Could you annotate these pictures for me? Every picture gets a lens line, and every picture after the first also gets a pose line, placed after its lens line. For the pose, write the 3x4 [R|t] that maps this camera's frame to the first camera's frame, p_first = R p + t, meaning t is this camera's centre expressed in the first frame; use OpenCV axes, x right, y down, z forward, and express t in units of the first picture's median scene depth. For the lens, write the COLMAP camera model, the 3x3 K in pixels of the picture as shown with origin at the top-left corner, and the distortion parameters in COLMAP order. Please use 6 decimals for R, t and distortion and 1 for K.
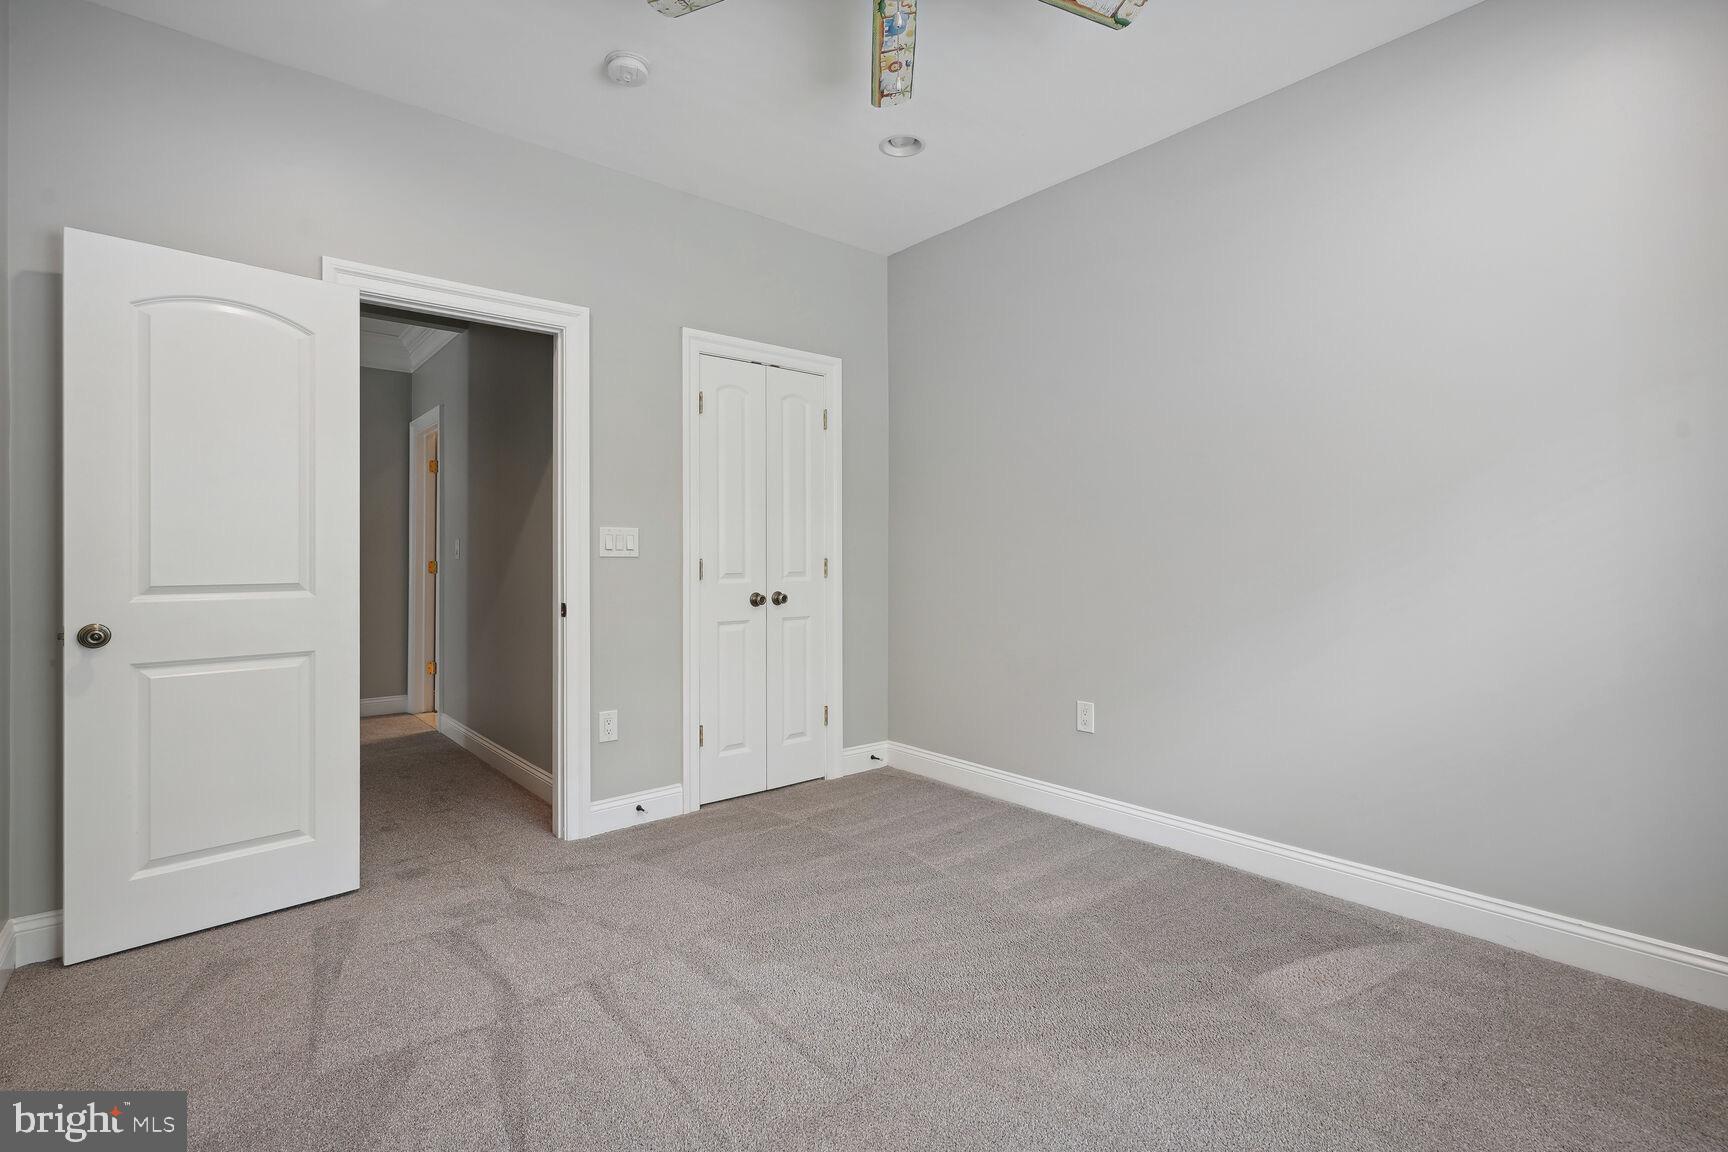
lens RADIAL K [[799.0, 0, 835.9], [0, 799.0, 548.0], [0, 0, 1]] dist [0.002083, 0.001335]
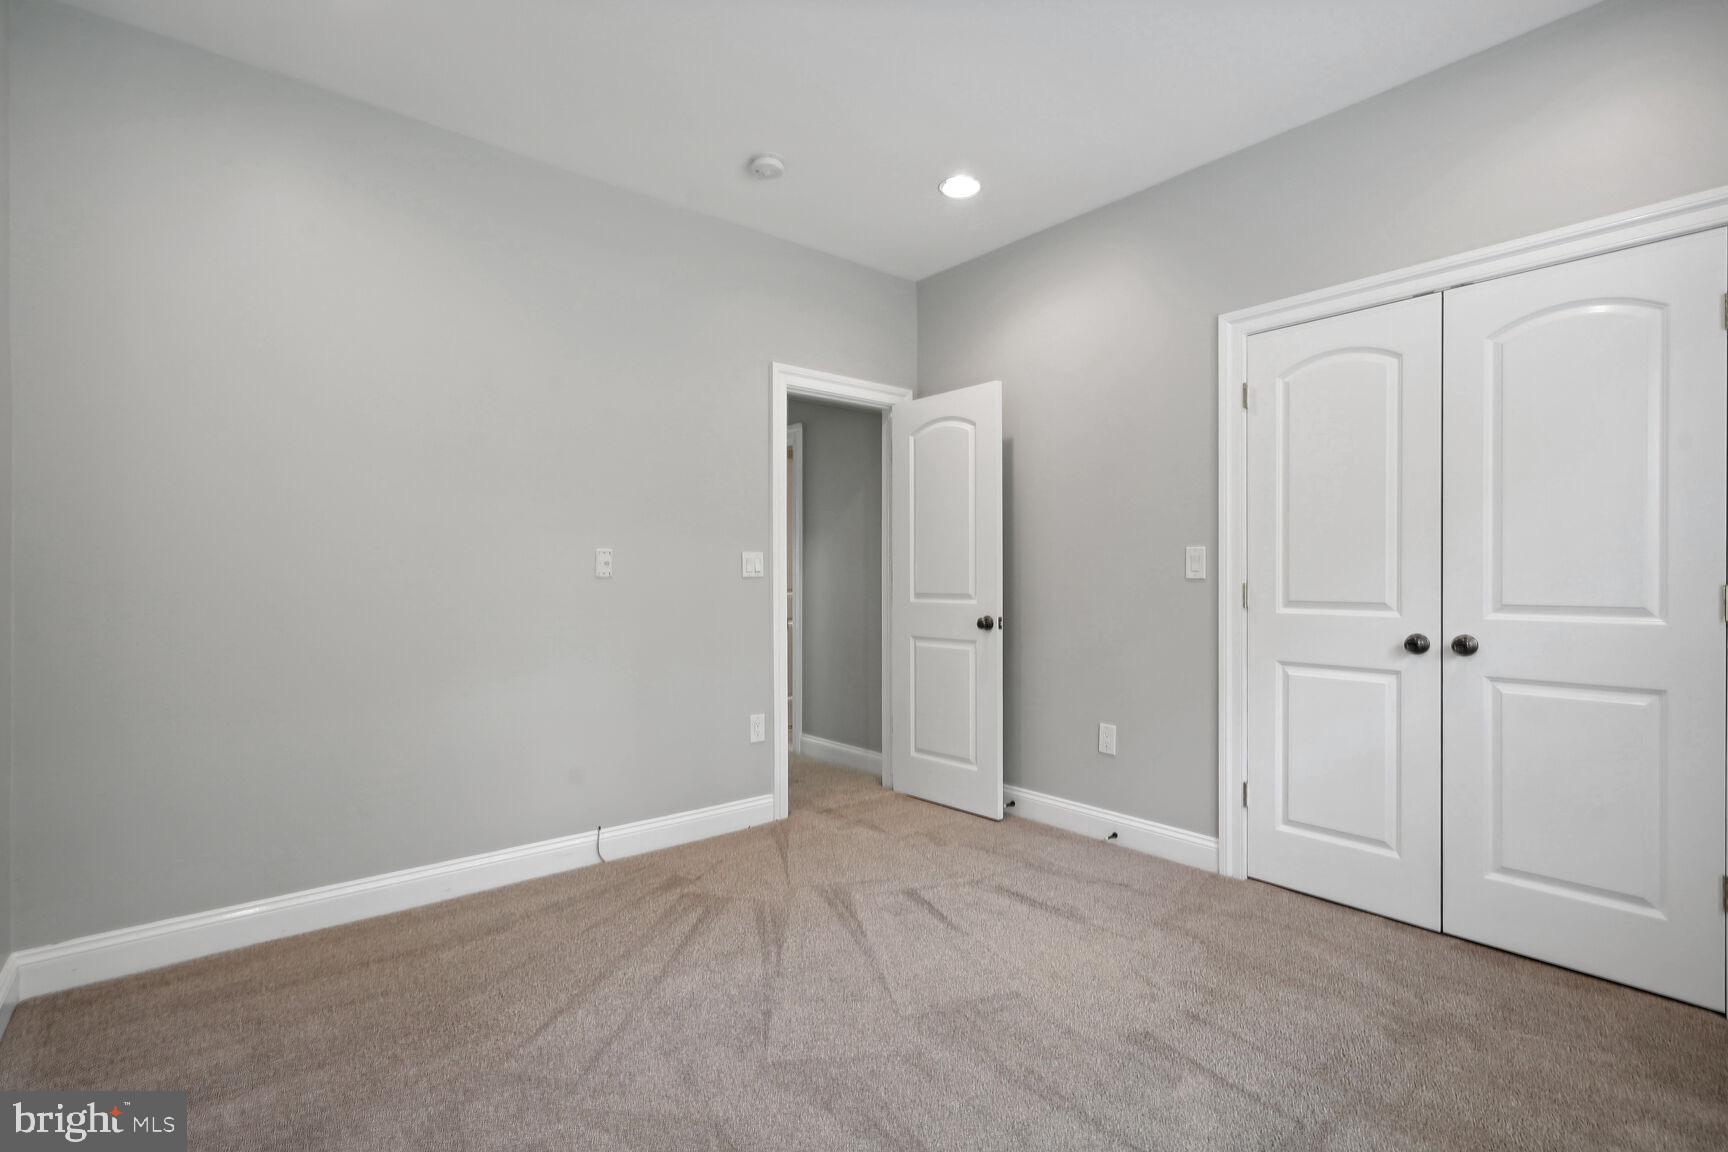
lens RADIAL K [[799.0, 0, 861.5], [0, 799.0, 575.6], [0, 0, 1]] dist [0.002083, 0.001335]
pose [[-0.026396, 0.006224, -0.999632, 0.582598], [0.004466, 0.999971, 0.006108, -0.000090], [0.999642, -0.004303, -0.026423, 0.532852]]
